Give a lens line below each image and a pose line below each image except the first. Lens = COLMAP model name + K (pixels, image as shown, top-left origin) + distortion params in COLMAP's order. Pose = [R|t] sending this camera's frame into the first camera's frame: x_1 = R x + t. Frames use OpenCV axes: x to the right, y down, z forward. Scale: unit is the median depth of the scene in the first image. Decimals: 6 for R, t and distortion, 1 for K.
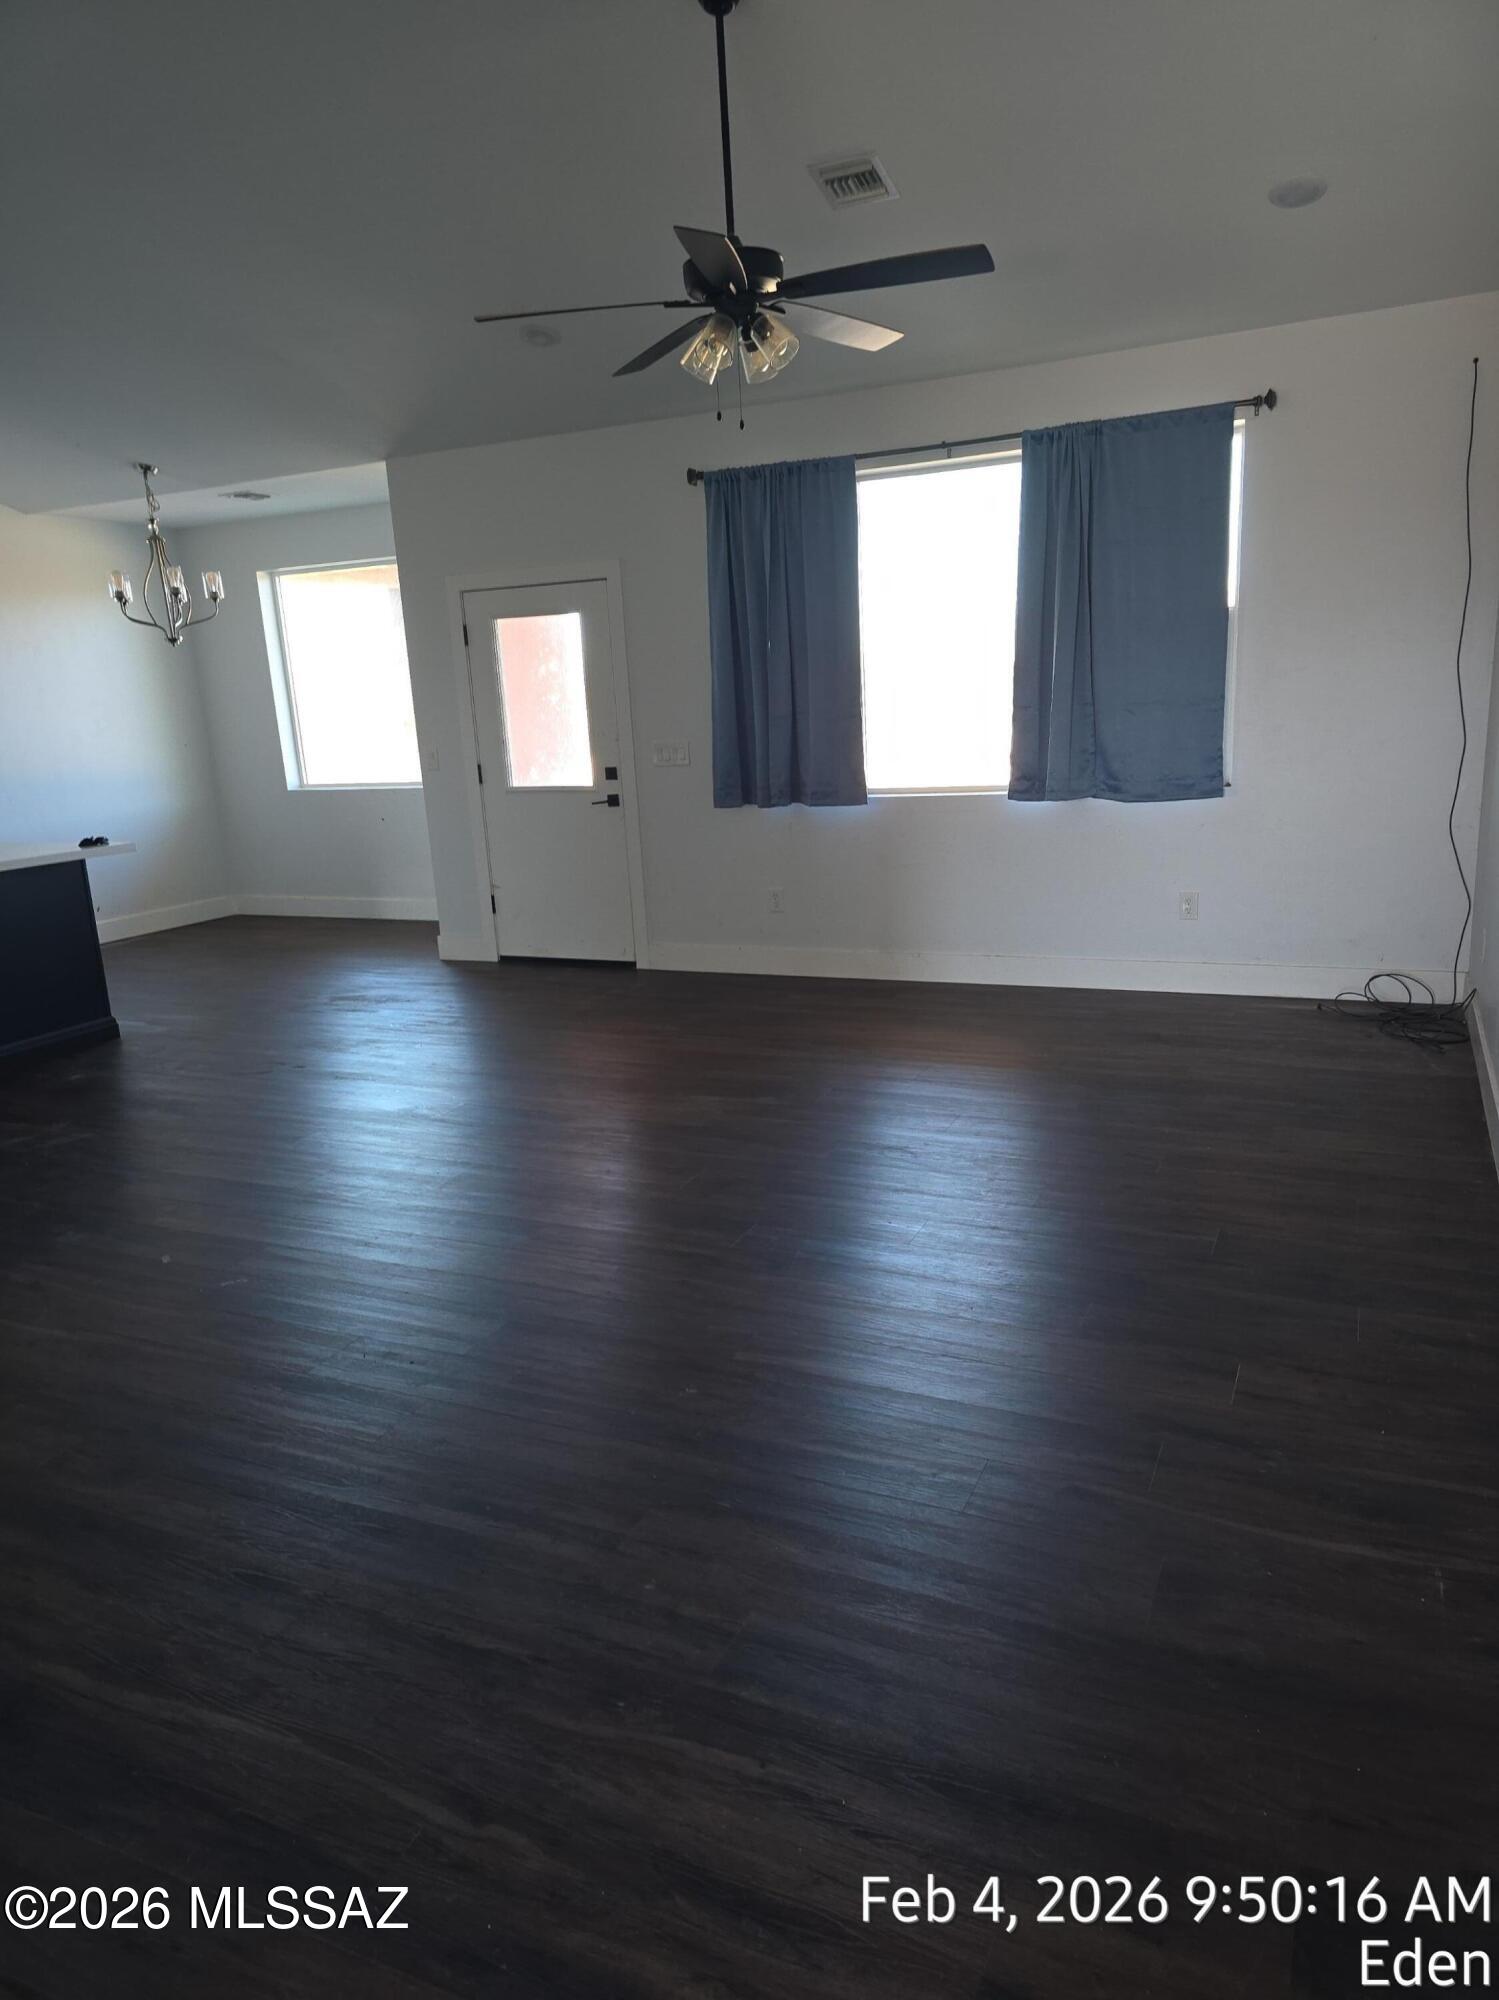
lens RADIAL K [[1352.8, 0, 745.8], [0, 1352.8, 1031.6], [0, 0, 1]] dist [0.091860, -0.102263]
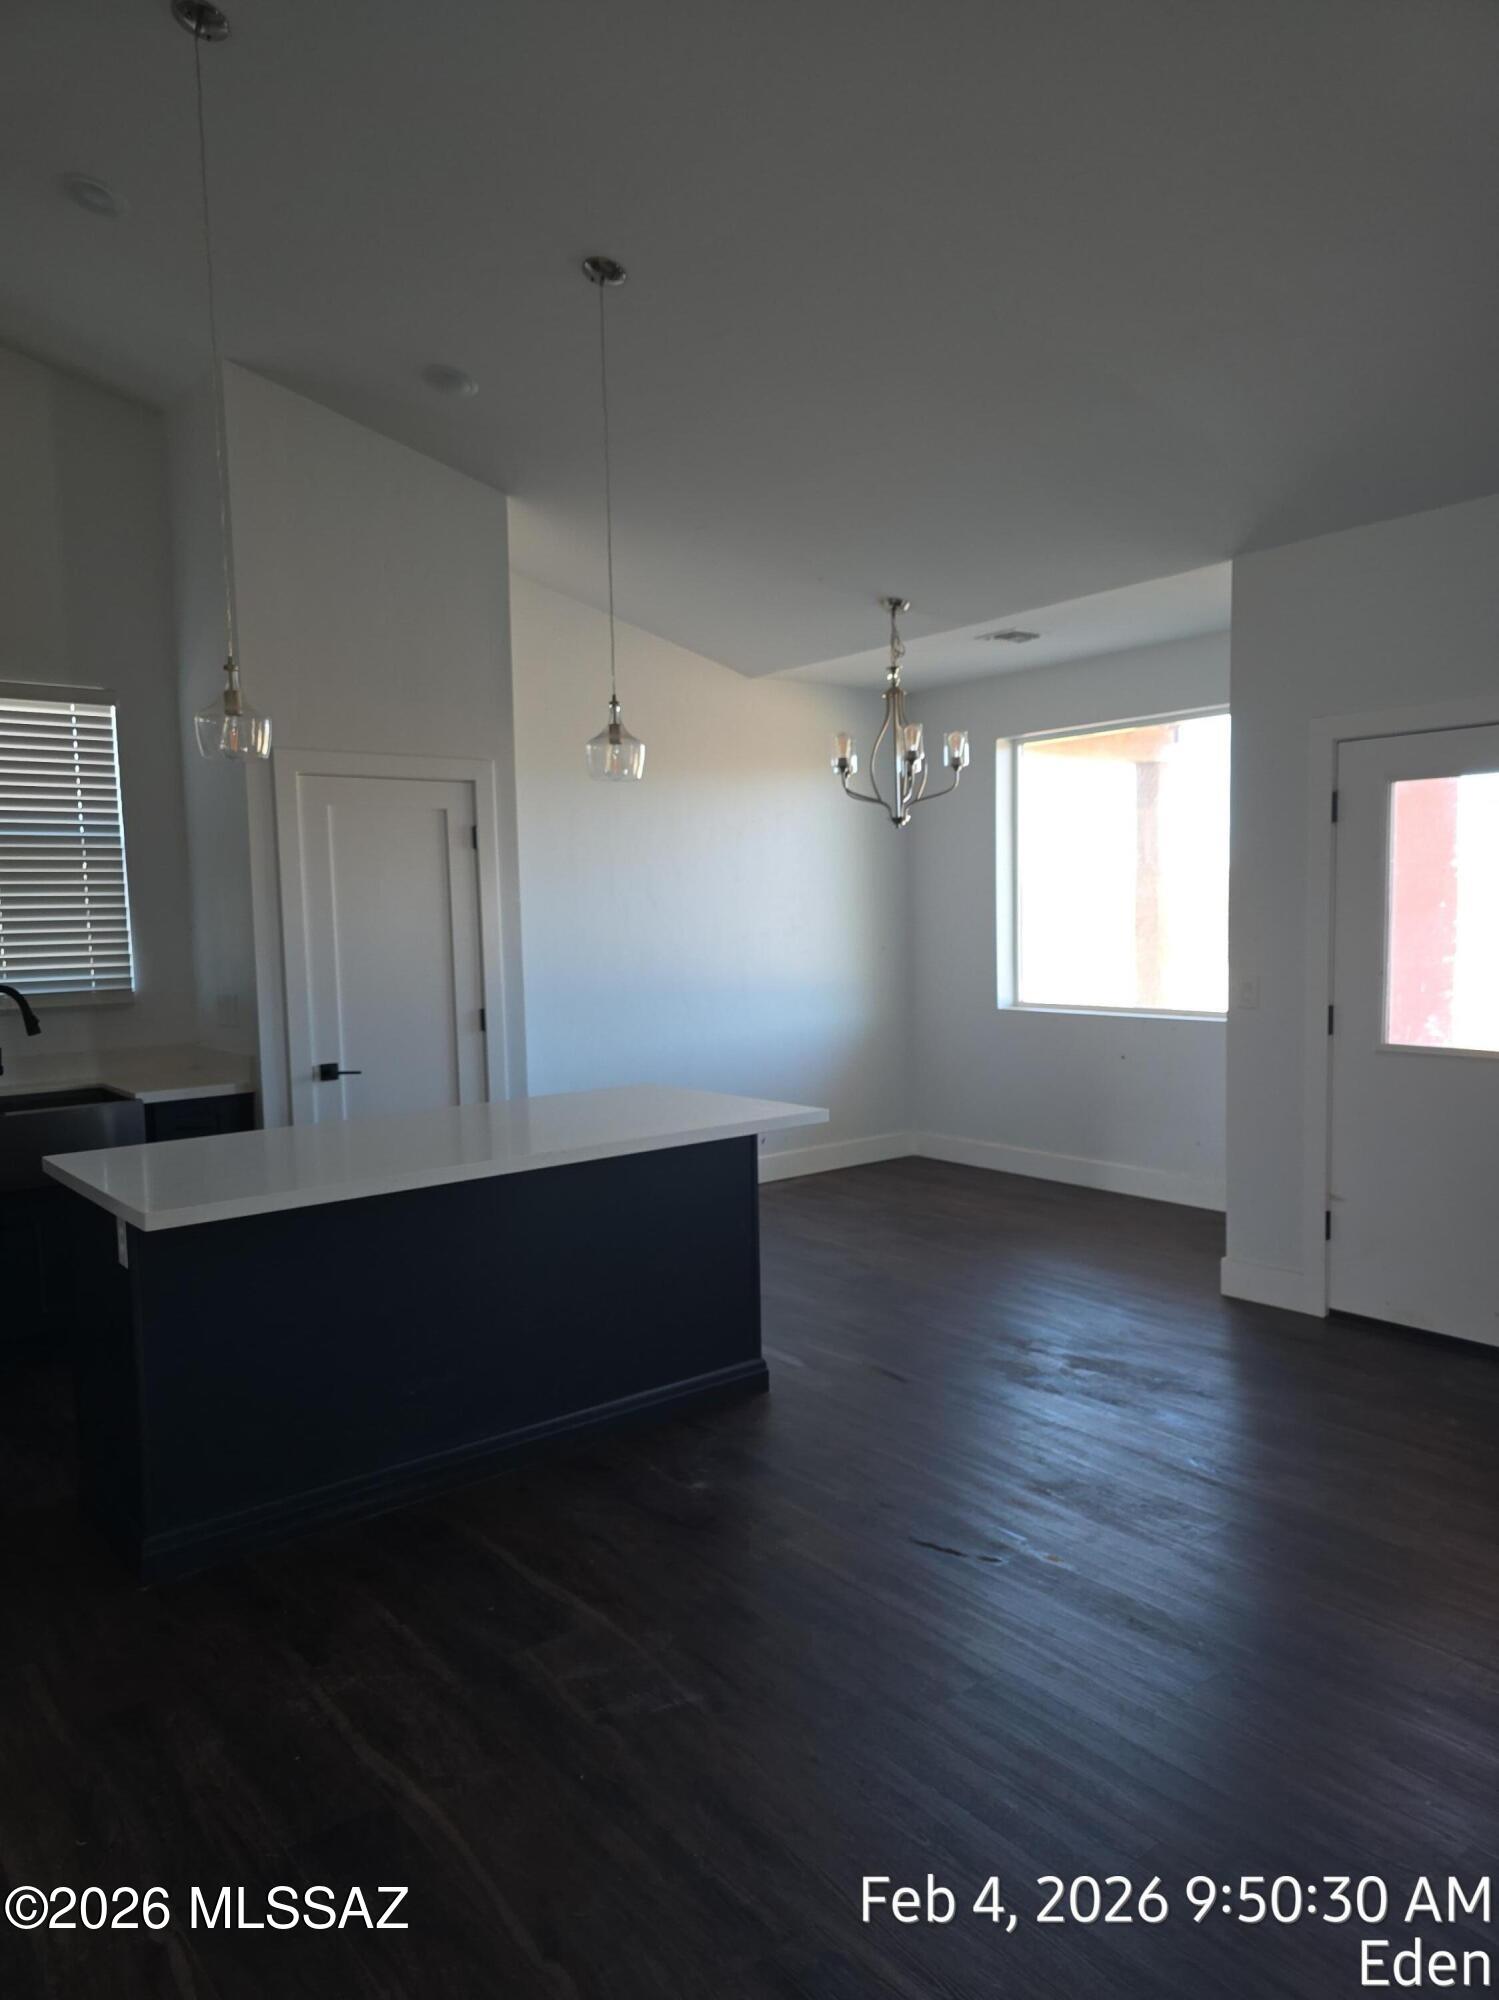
lens RADIAL K [[1363.4, 0, 746.1], [0, 1363.4, 1052.6], [0, 0, 1]] dist [0.037488, -0.036124]
pose [[0.896585, 0.077458, -0.436045, -0.150266], [-0.128885, 0.987606, -0.089574, -0.077691], [0.423703, 0.136510, 0.895456, 0.300874]]
